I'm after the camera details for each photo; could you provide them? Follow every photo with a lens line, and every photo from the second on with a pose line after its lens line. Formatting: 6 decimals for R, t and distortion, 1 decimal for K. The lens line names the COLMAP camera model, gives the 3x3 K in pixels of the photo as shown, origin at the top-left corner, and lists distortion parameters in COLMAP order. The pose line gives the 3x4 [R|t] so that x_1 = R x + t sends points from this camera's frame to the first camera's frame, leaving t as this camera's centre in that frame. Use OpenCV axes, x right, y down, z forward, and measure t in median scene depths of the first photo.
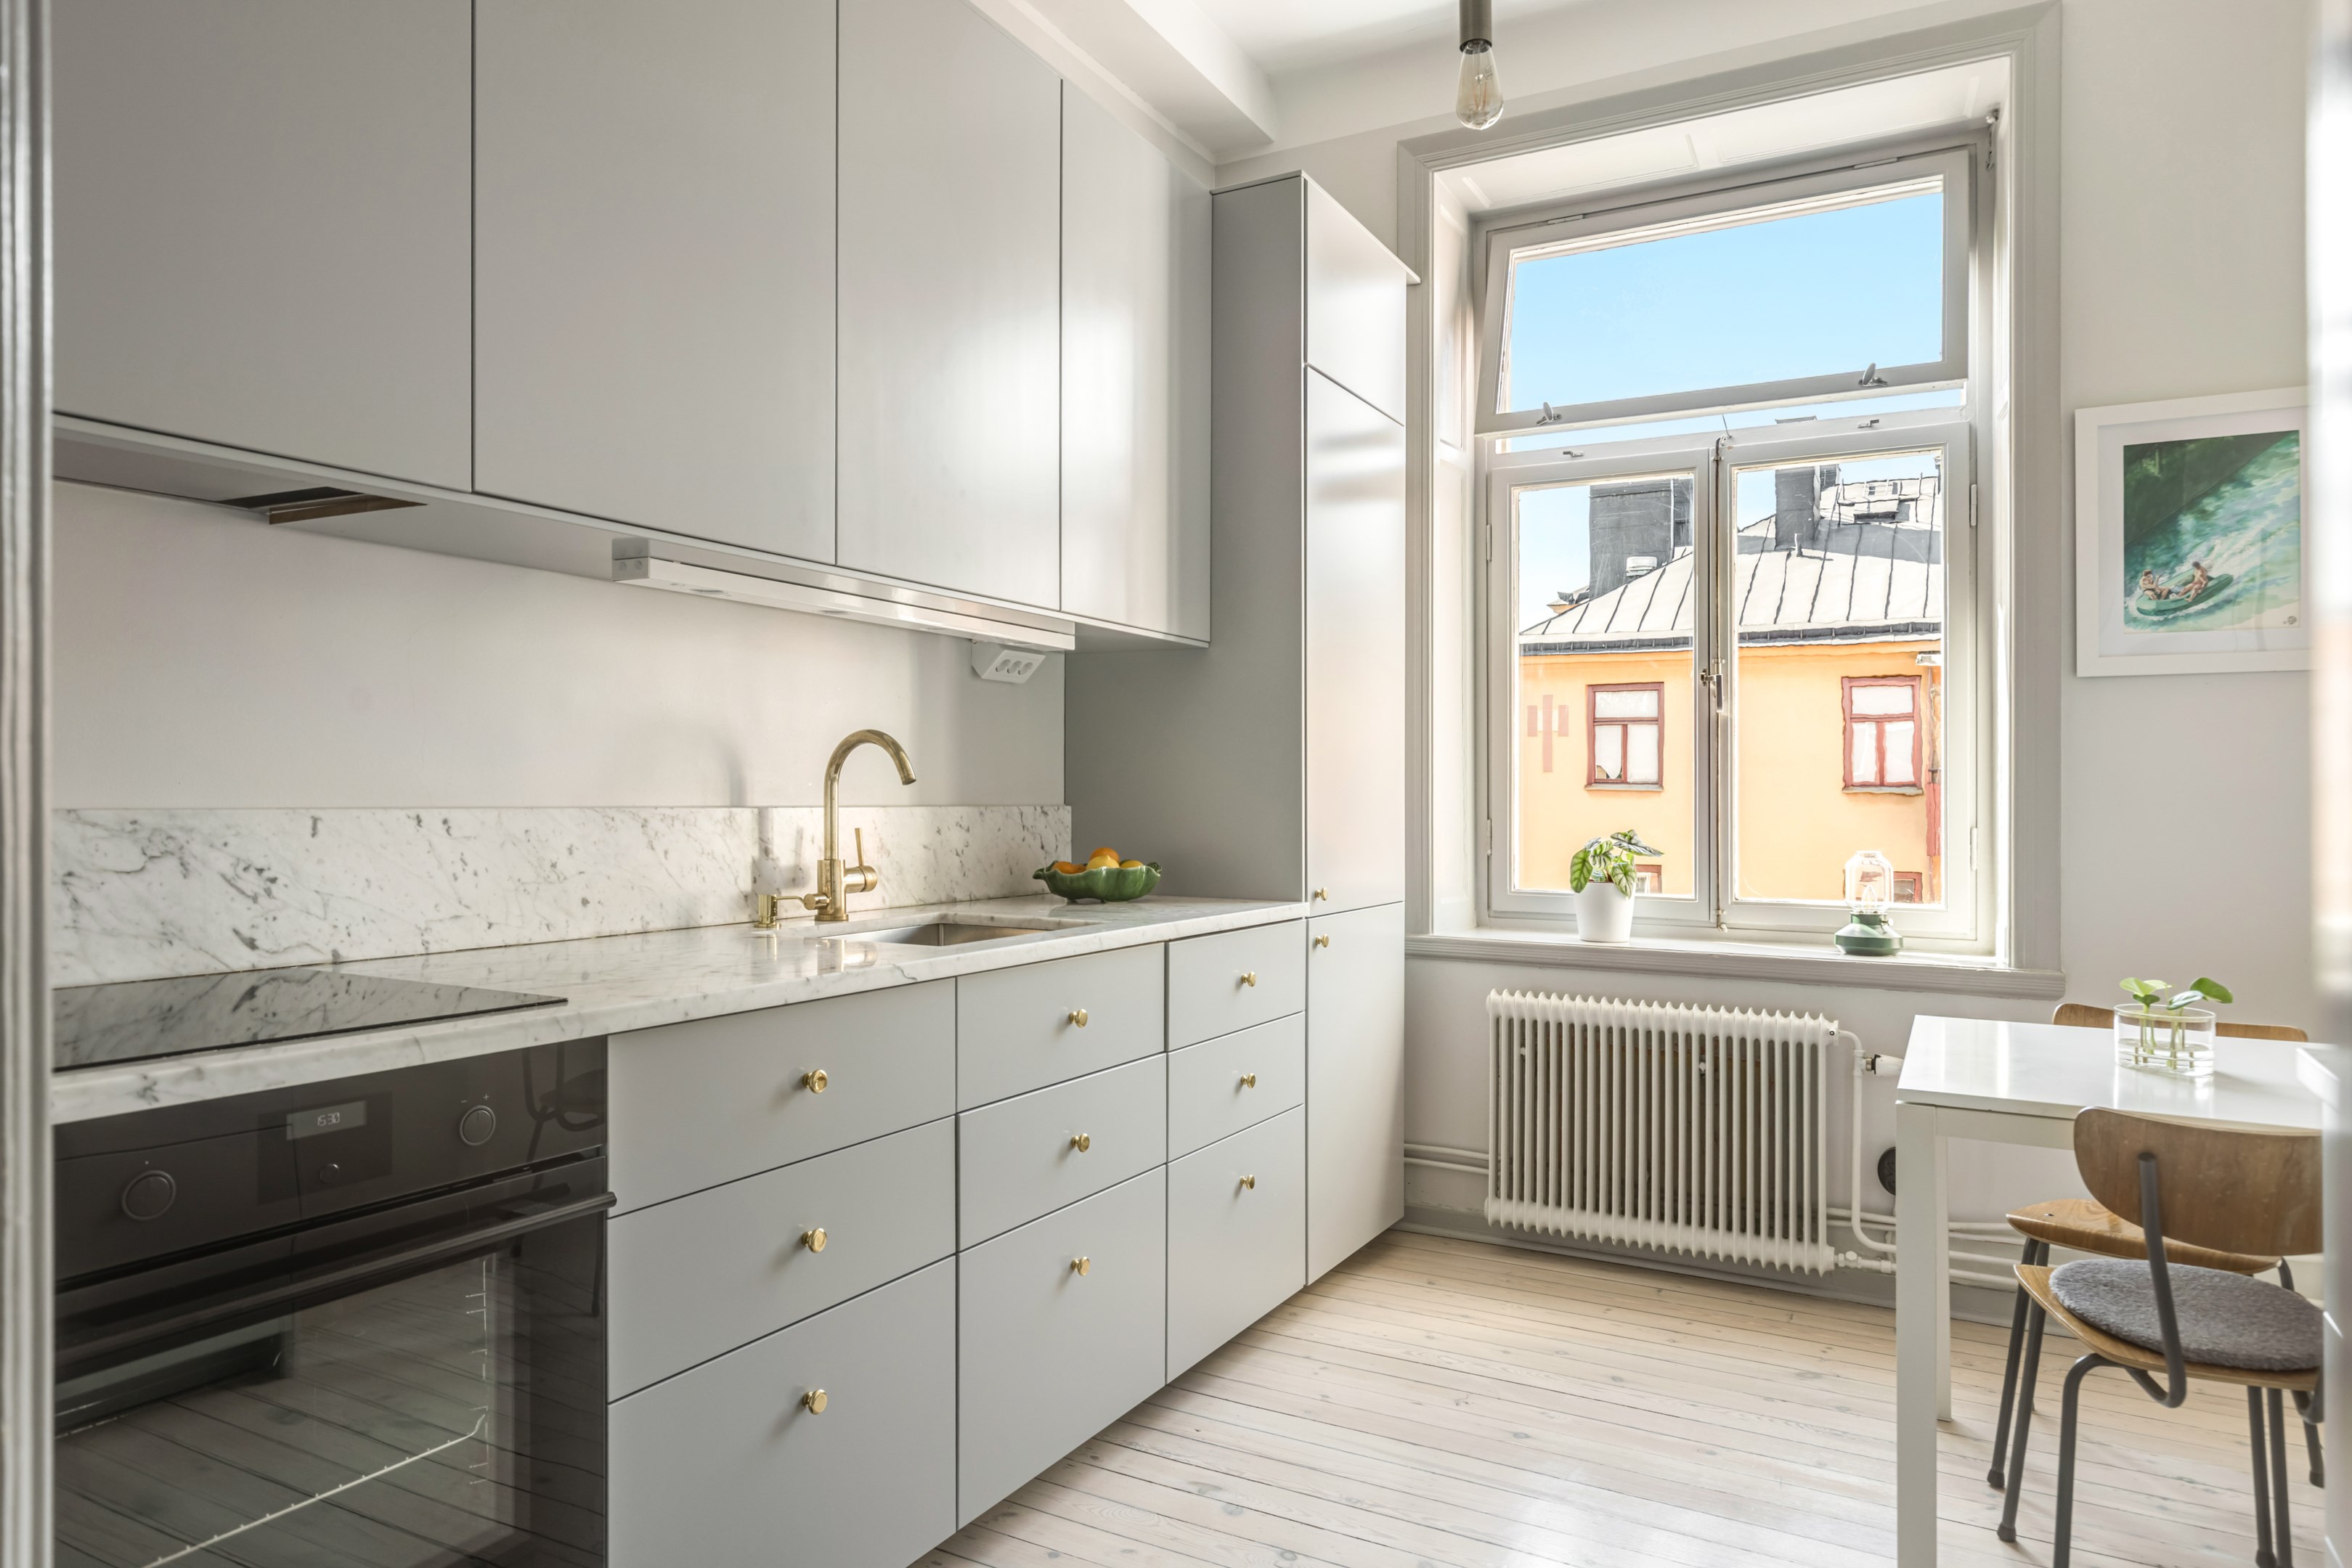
lens RADIAL K [[1451.7, 0, 1185.3], [0, 1451.7, 745.5], [0, 0, 1]] dist [0.001587, -0.002948]
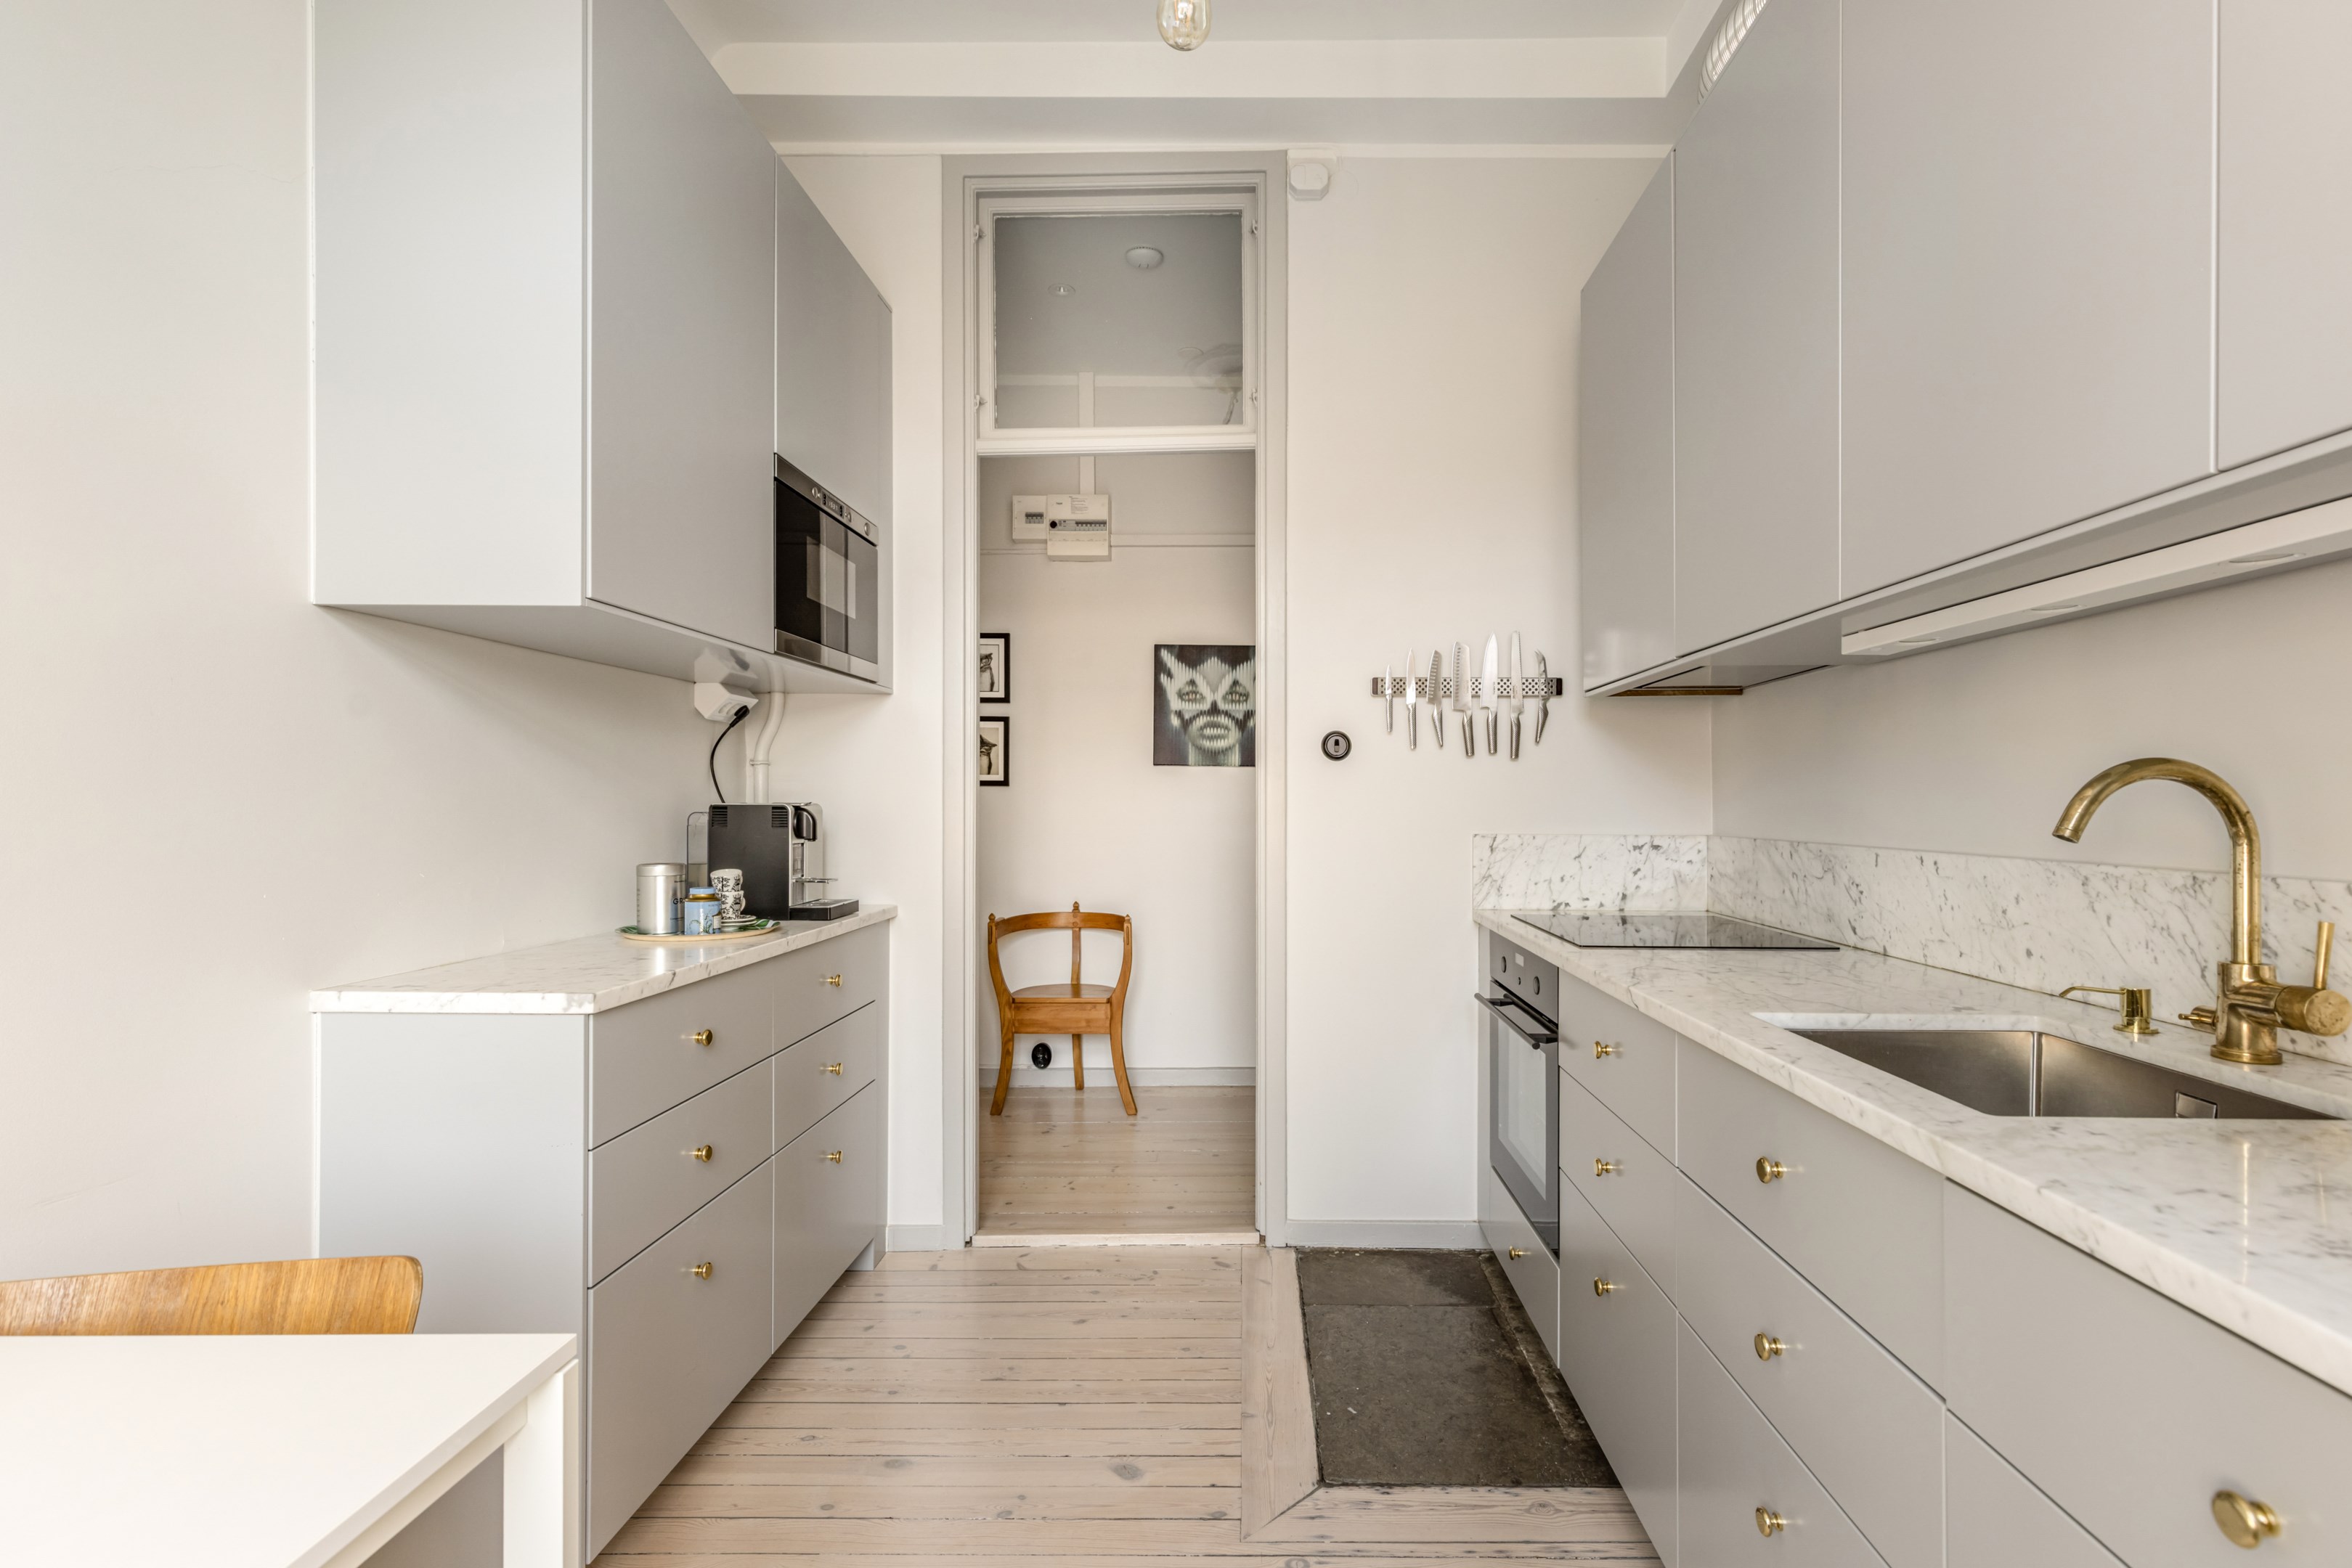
lens RADIAL K [[1088.4, 0, 1236.1], [0, 1088.4, 767.2], [0, 0, 1]] dist [0.002617, 0.000391]
pose [[-0.880720, -0.028225, -0.472796, 0.327338], [0.003334, 0.997829, -0.065779, 0.020561], [0.473626, -0.059509, -0.878713, 1.074201]]
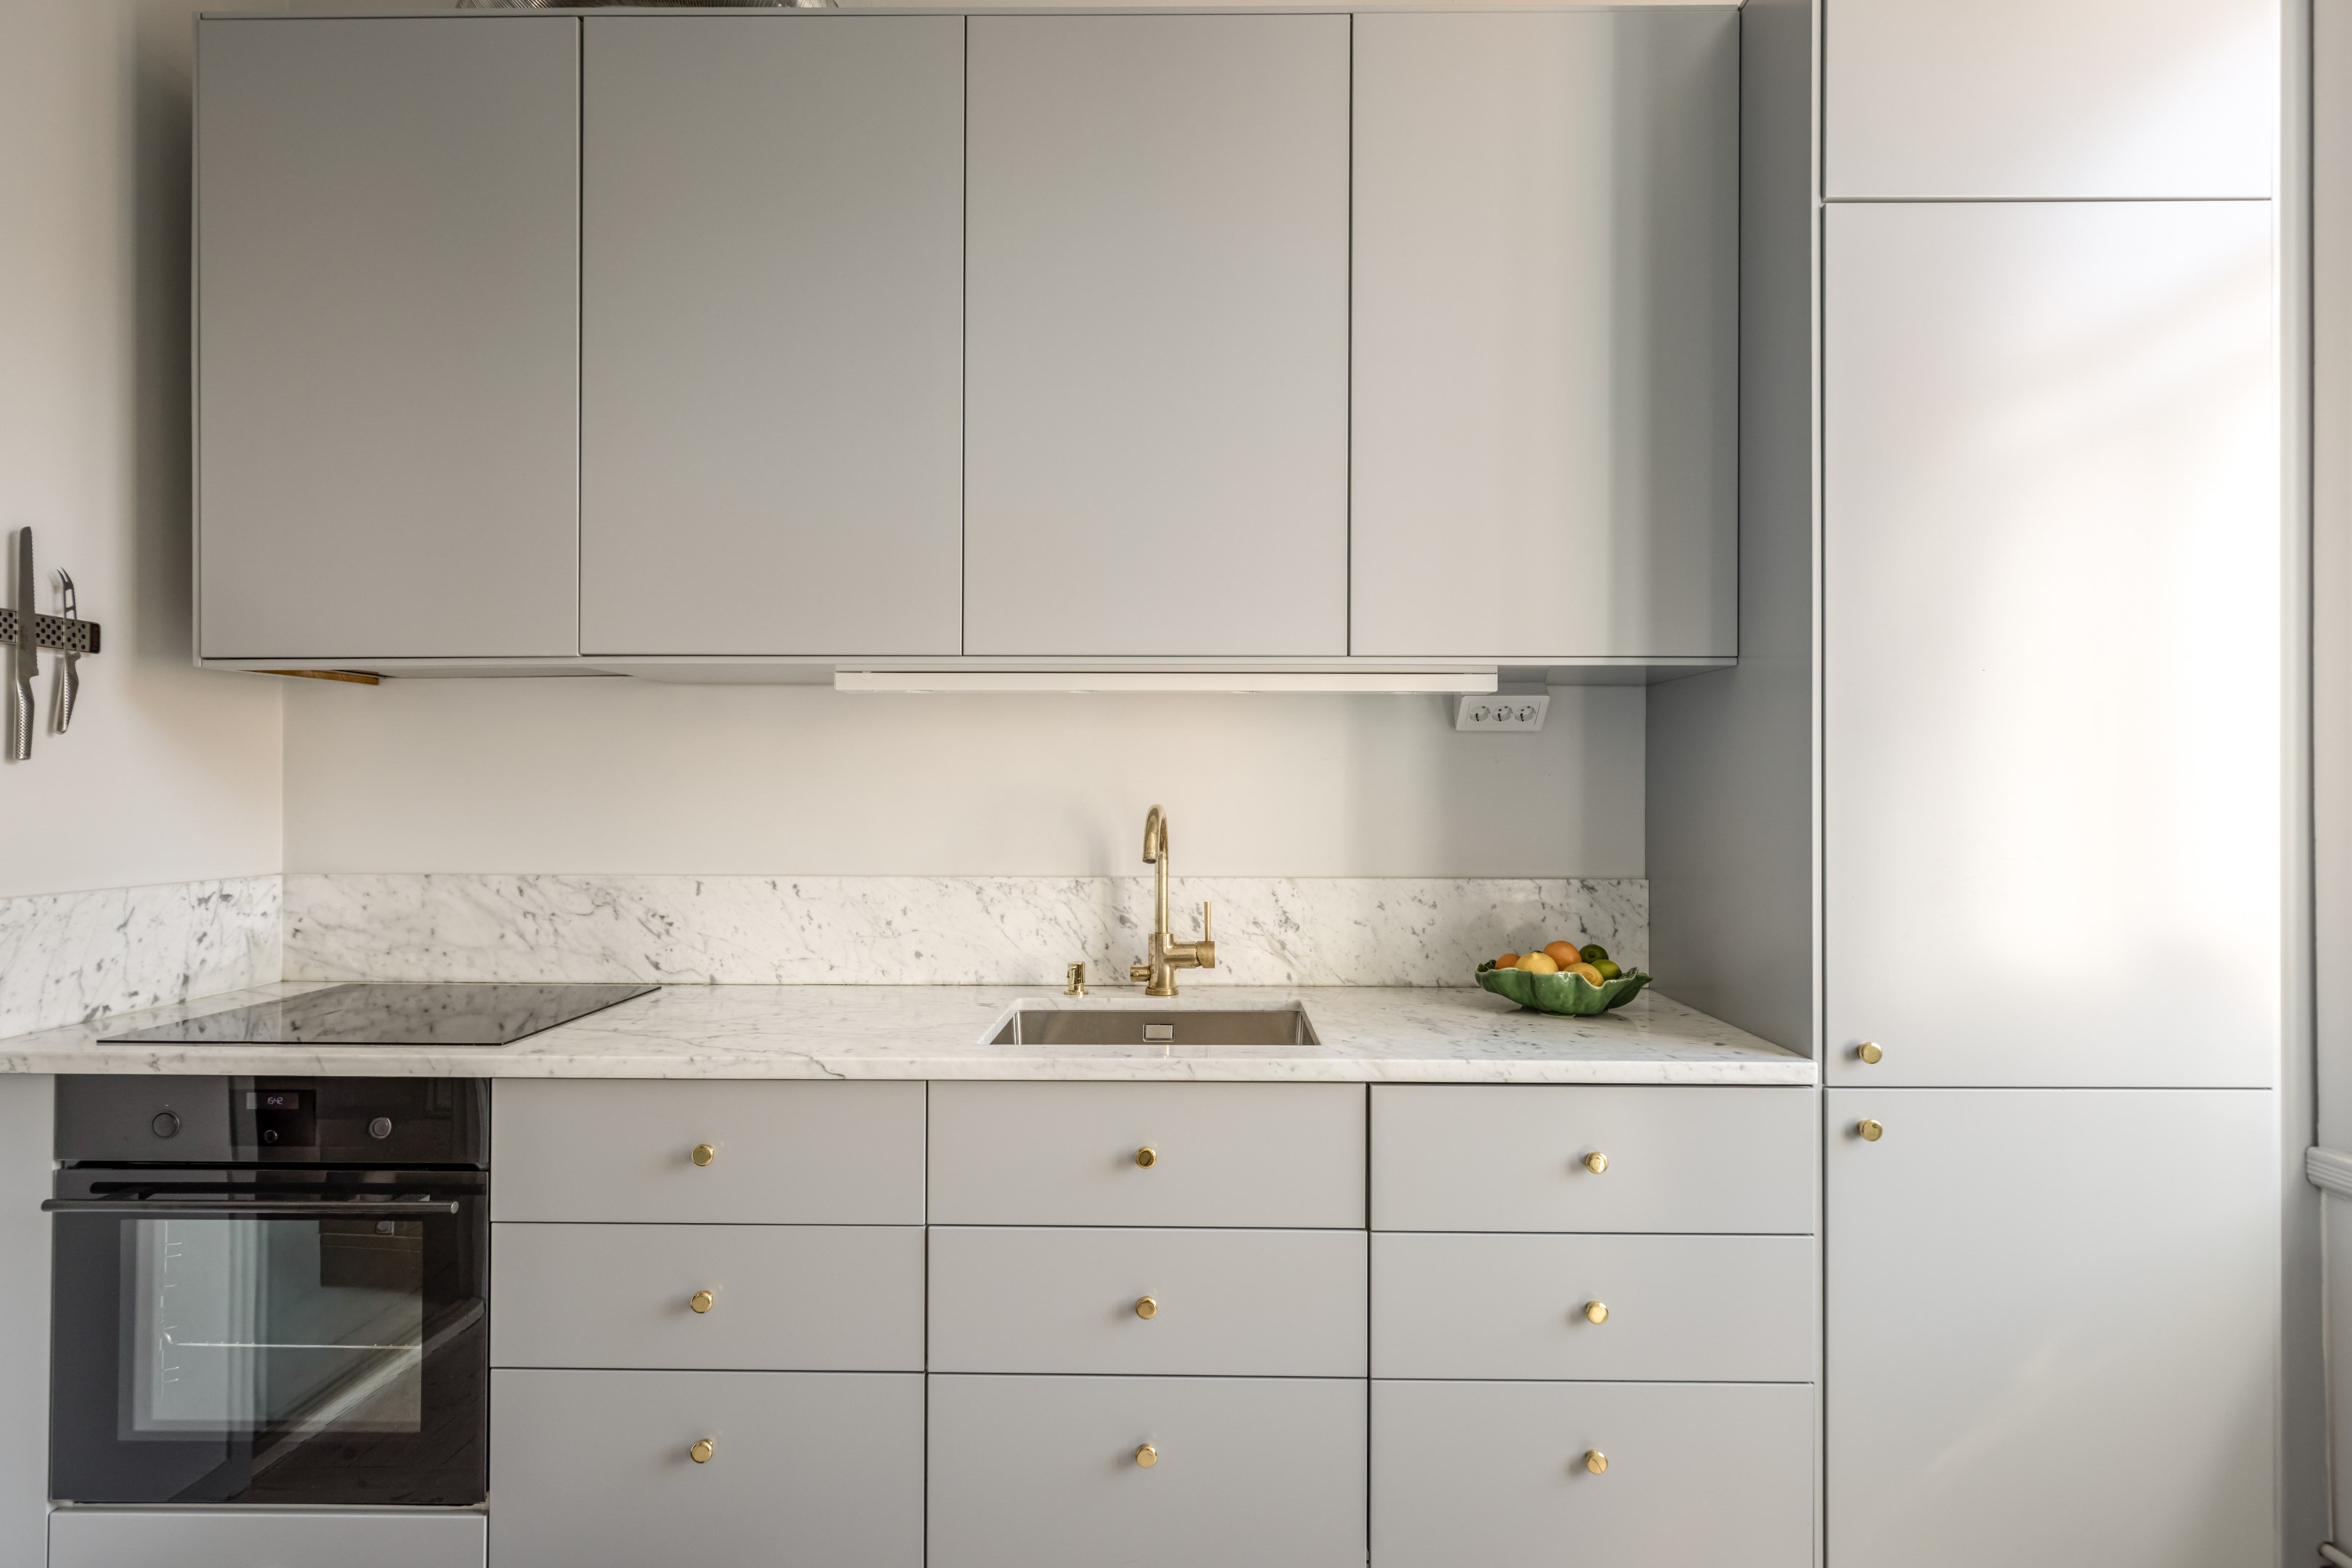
lens RADIAL K [[1194.8, 0, 1179.5], [0, 1194.8, 777.1], [0, 0, 1]] dist [0.002995, -0.000118]
pose [[0.472943, -0.021131, -0.880839, 0.432180], [0.031564, 0.999477, -0.007029, -0.019881], [0.880527, -0.024478, 0.473363, 0.551770]]
